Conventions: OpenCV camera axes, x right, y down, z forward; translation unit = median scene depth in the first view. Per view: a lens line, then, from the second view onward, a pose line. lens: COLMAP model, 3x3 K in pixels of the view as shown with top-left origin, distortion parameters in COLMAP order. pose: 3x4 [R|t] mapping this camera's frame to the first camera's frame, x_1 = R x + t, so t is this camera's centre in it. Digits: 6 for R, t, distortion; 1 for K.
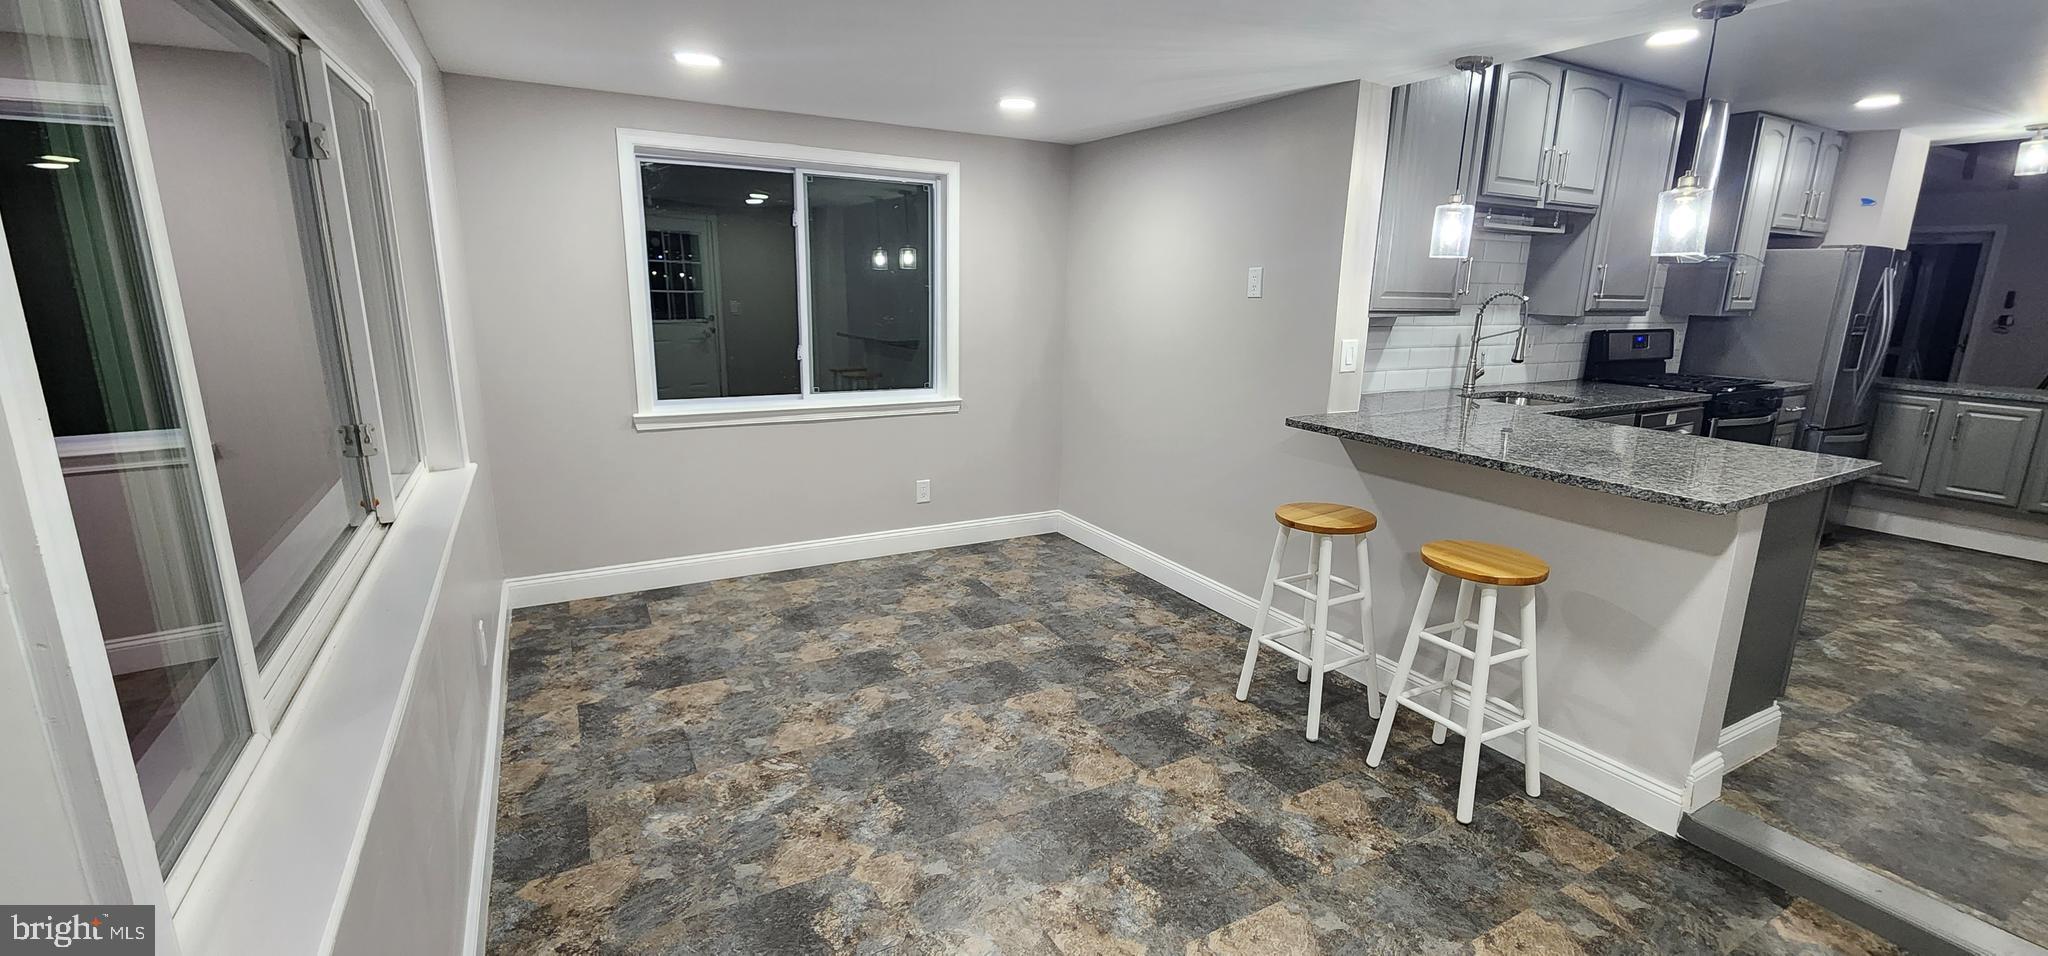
lens RADIAL K [[845.9, 0, 1017.5], [0, 845.9, 477.4], [0, 0, 1]] dist [-0.001117, -0.000153]
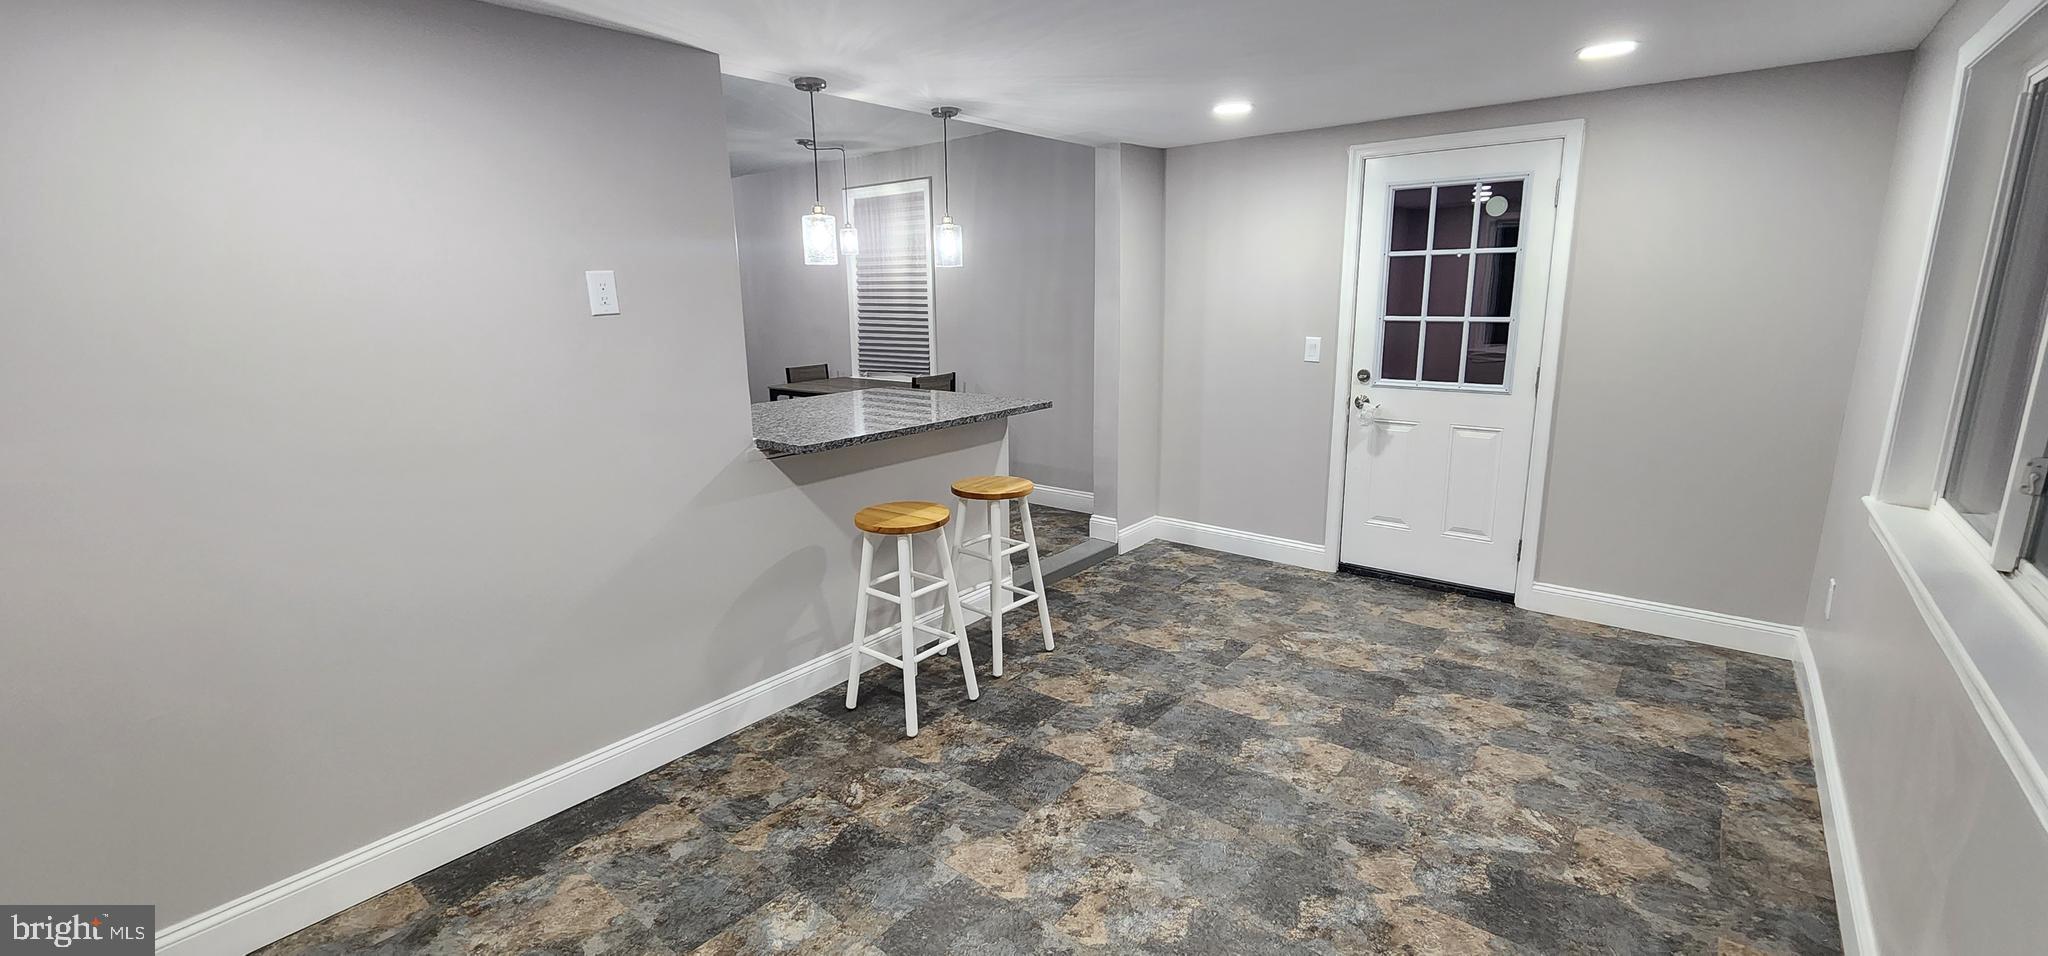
lens RADIAL K [[845.9, 0, 1022.7], [0, 845.9, 469.2], [0, 0, 1]] dist [-0.001117, -0.000153]
pose [[-0.371571, -0.205074, 0.905472, -0.641932], [0.220153, 0.928019, 0.300522, -0.298933], [-0.901924, 0.311008, -0.299677, 1.230887]]
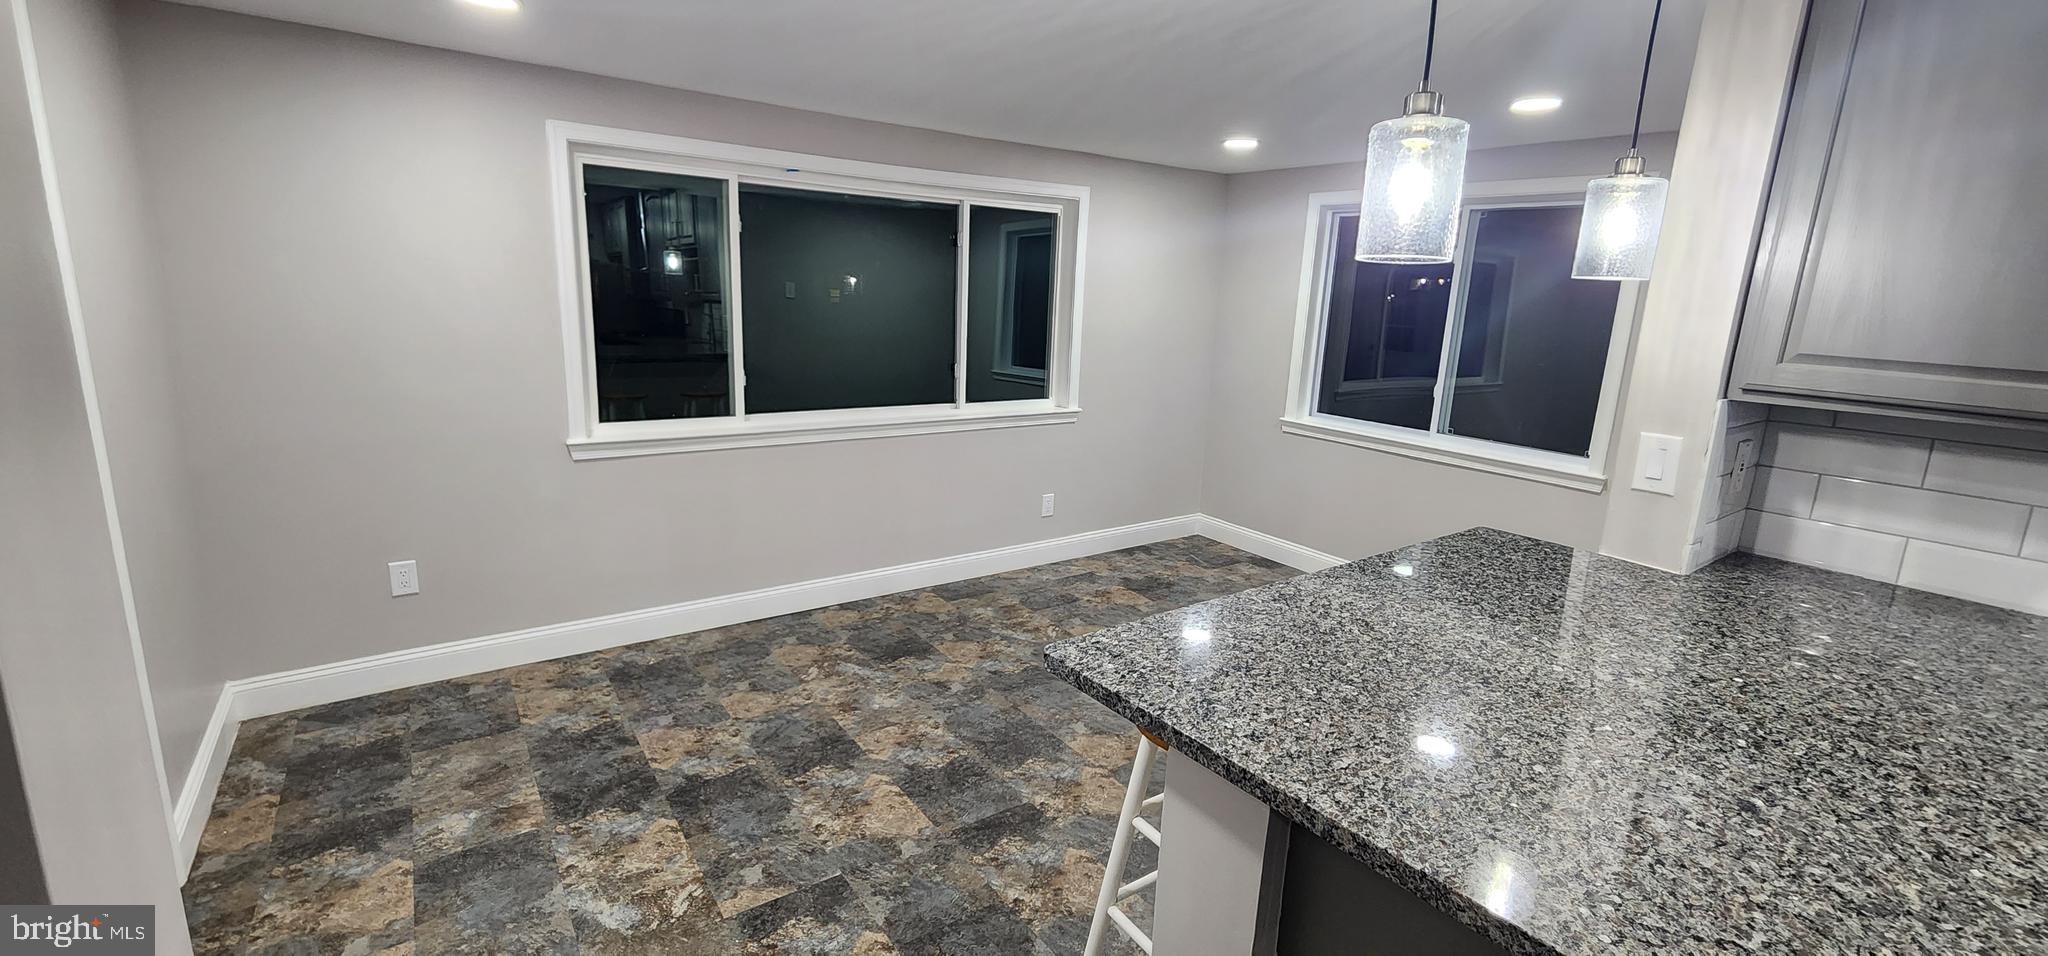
lens RADIAL K [[845.9, 0, 1013.4], [0, 845.9, 467.4], [0, 0, 1]] dist [-0.001117, -0.000153]
pose [[0.105548, 0.193729, -0.975361, 1.053286], [-0.261866, 0.951634, 0.160679, -0.143267], [0.959315, 0.238455, 0.151174, 0.625546]]
